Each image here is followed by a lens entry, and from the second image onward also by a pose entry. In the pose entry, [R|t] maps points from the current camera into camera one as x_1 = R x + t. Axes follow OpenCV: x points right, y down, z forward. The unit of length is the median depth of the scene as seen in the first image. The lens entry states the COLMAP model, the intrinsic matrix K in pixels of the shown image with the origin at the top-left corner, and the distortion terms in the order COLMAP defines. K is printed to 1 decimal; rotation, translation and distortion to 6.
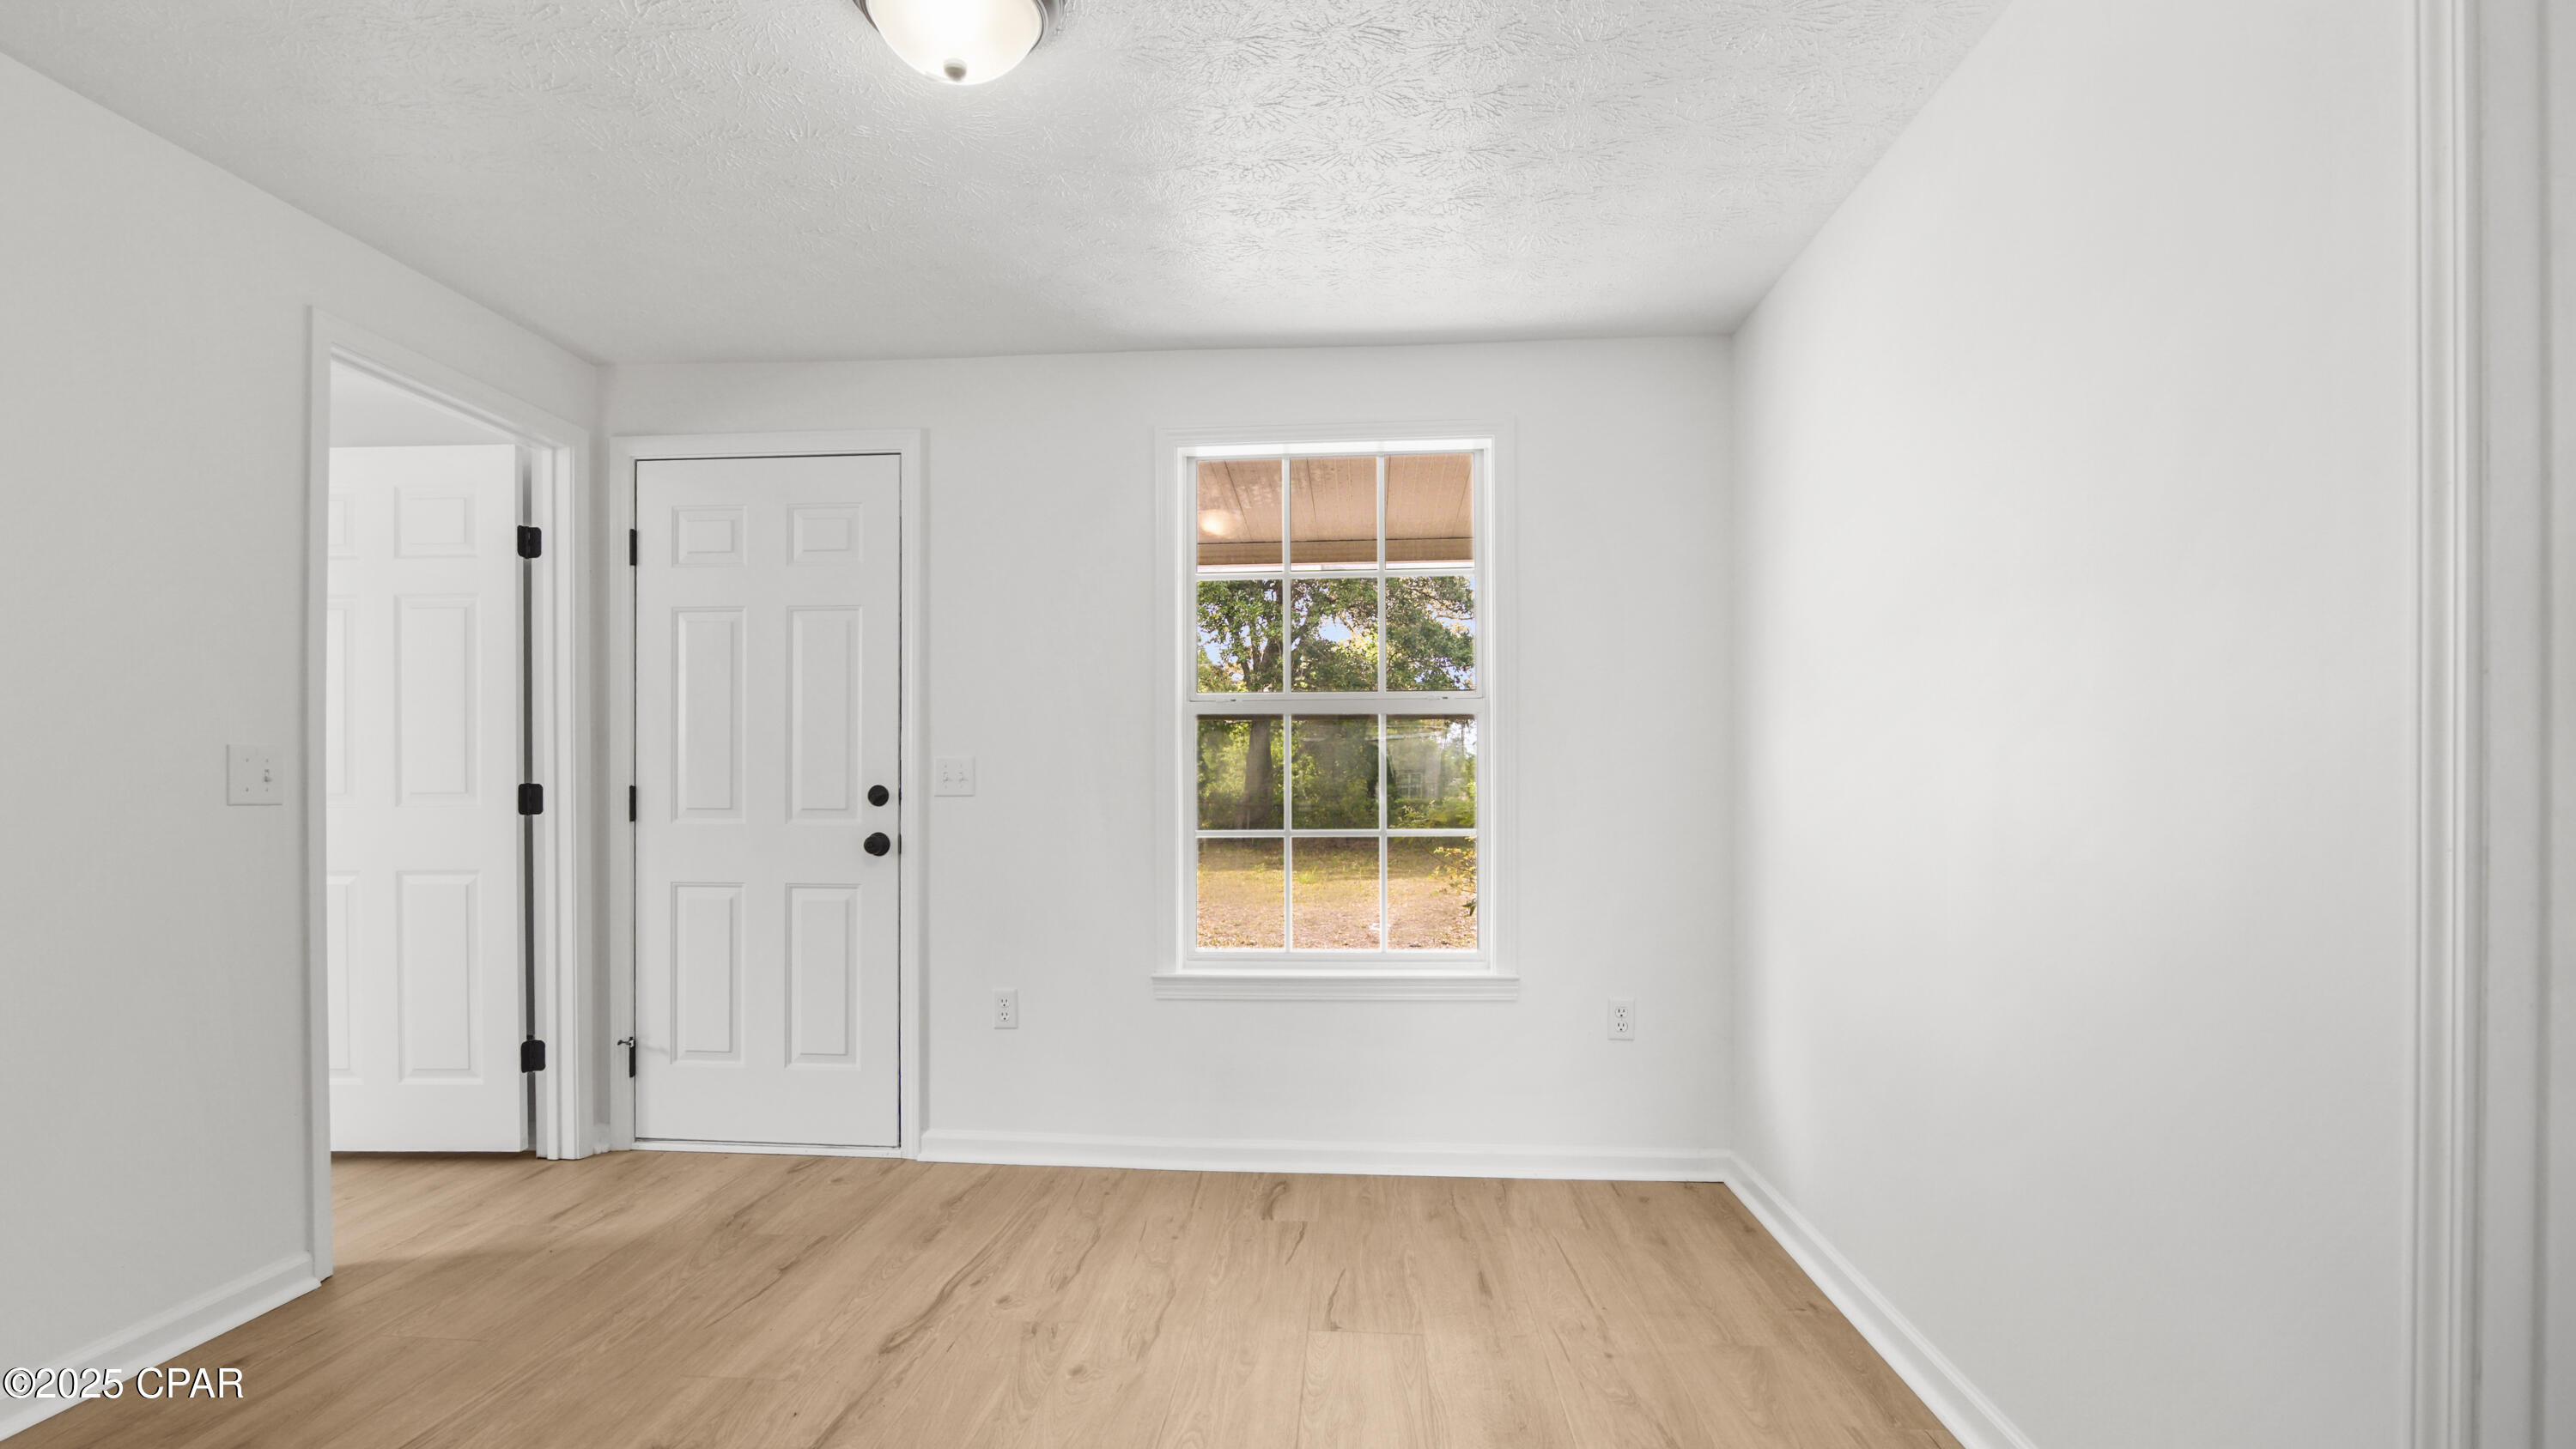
lens RADIAL K [[1203.2, 0, 1279.3], [0, 1203.2, 785.4], [0, 0, 1]] dist [-0.004877, -0.000507]
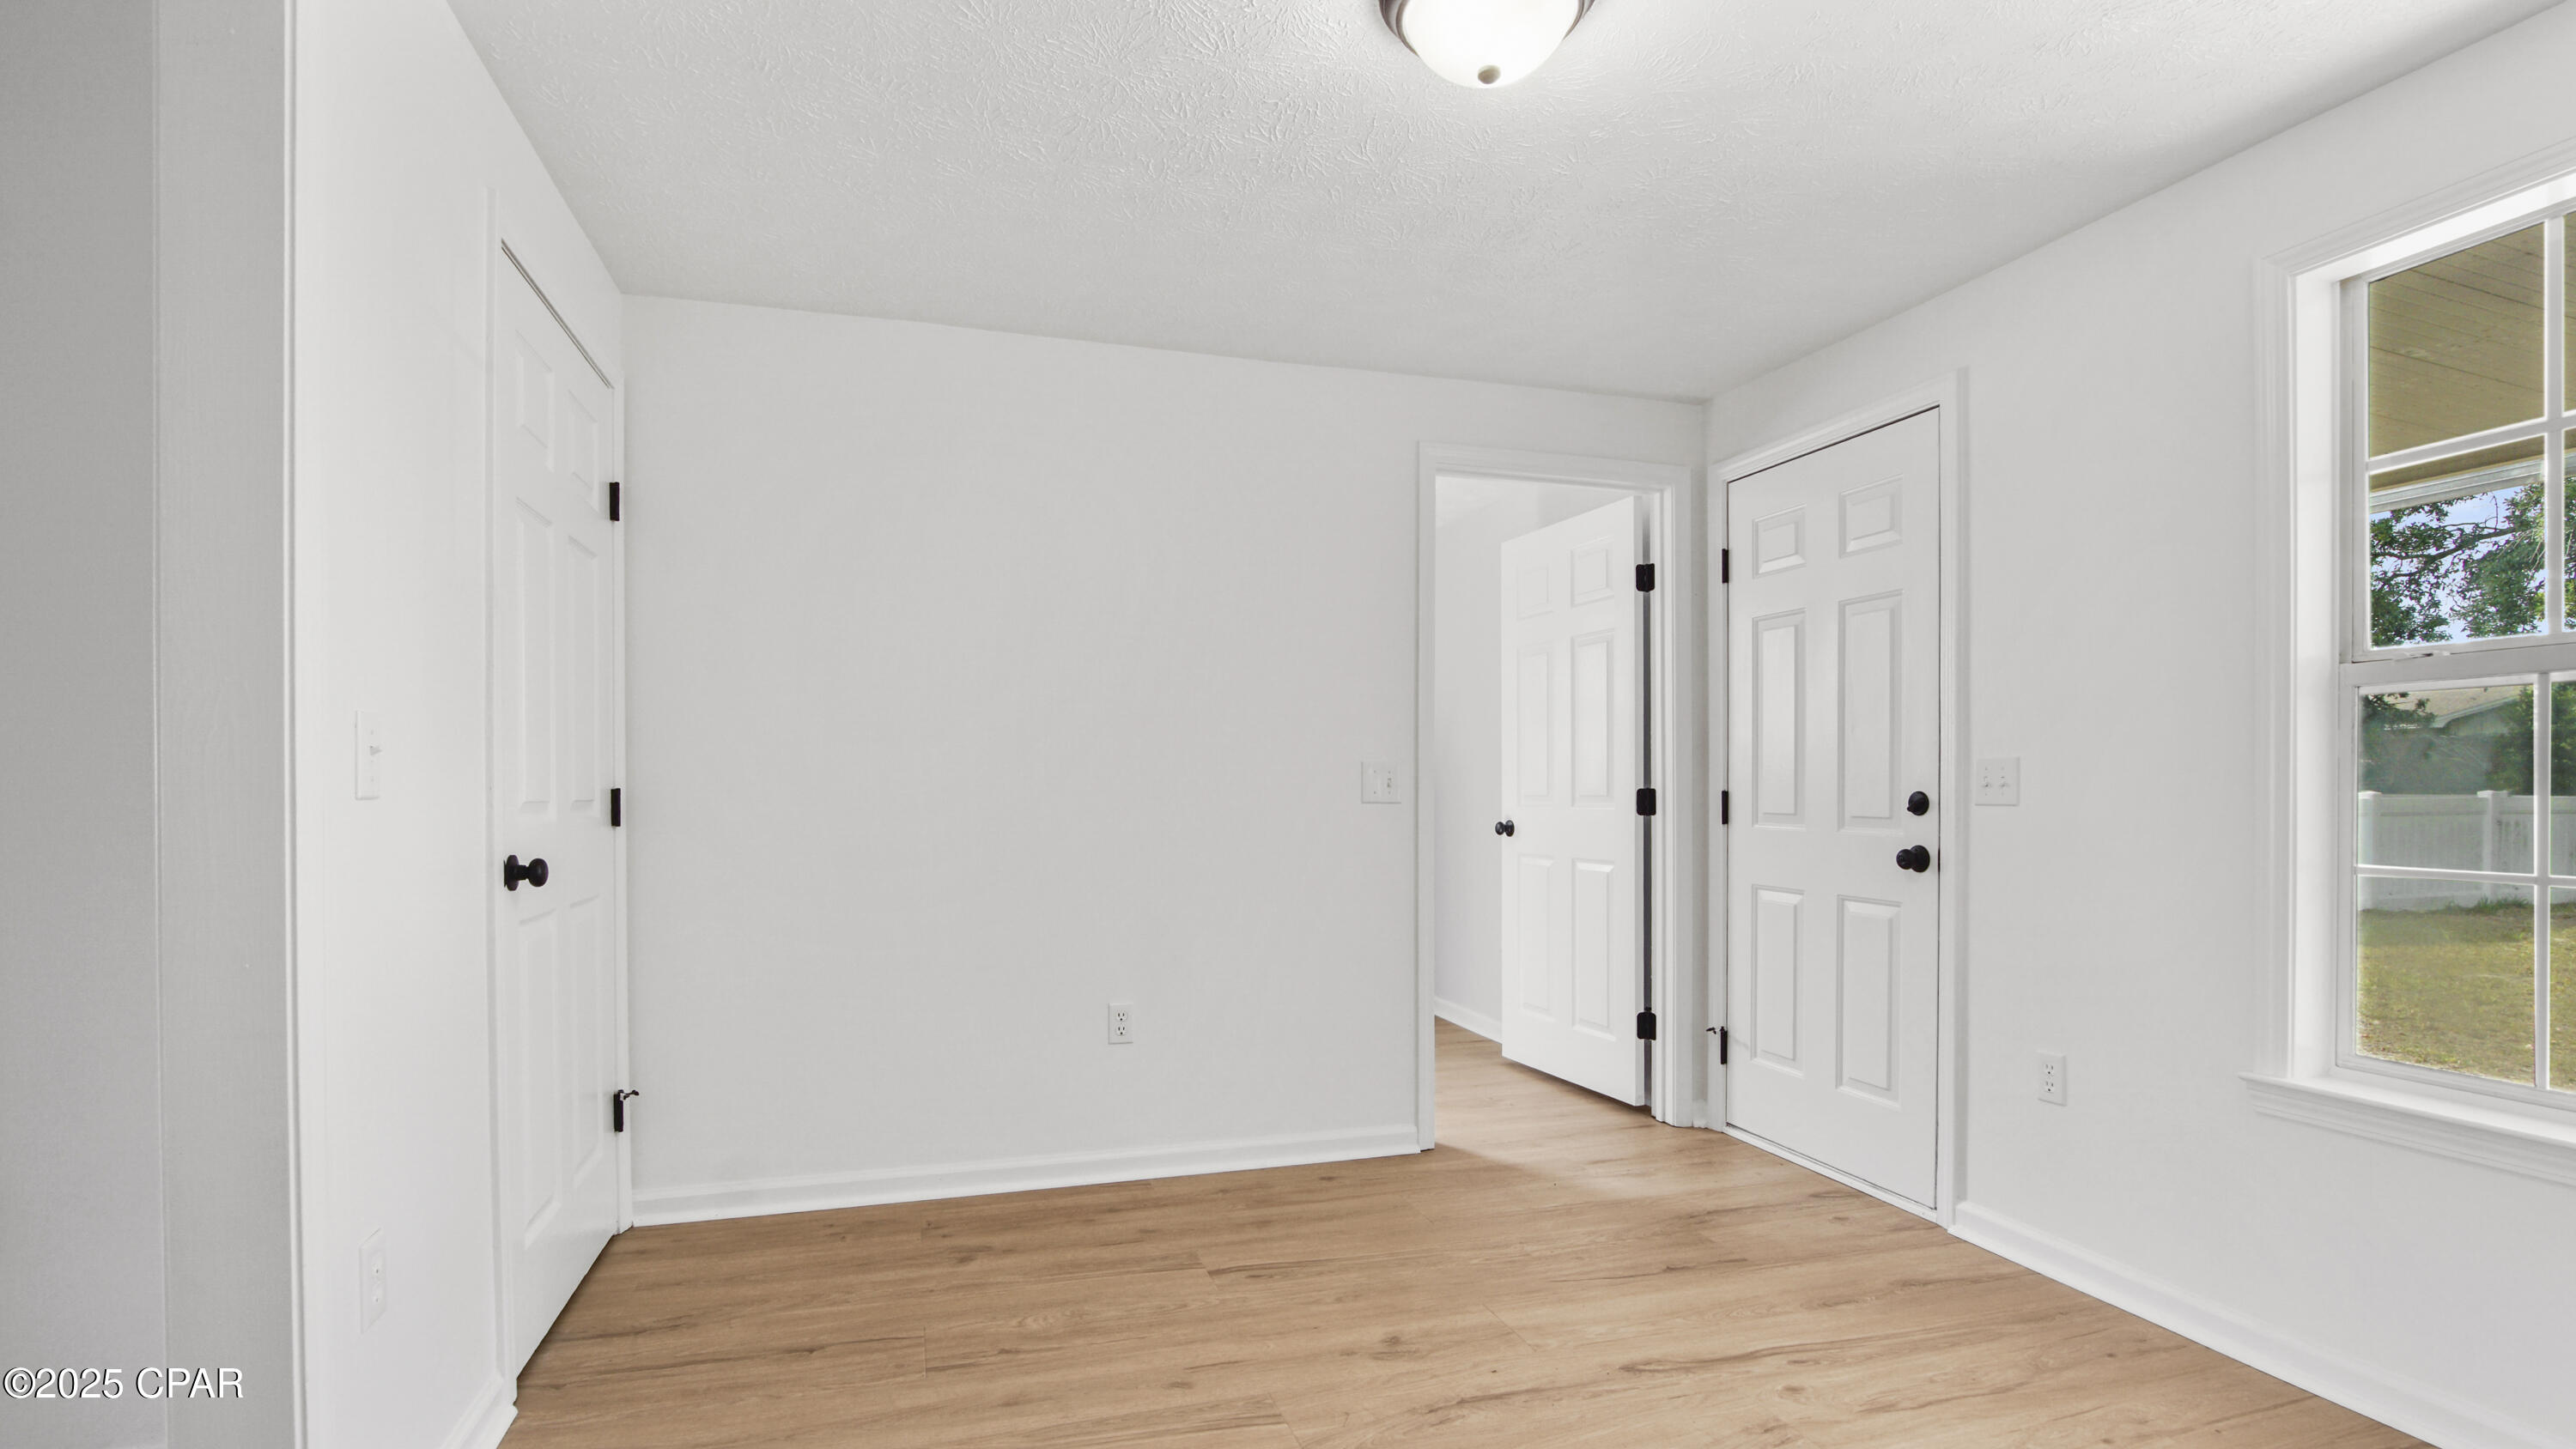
lens RADIAL K [[1224.1, 0, 1298.6], [0, 1224.1, 794.0], [0, 0, 1]] dist [-0.003005, -0.000471]
pose [[0.376594, 0.008752, -0.926337, 0.338930], [-0.001466, 0.999960, 0.008851, -0.005821], [0.926377, -0.001975, 0.376592, 0.256199]]
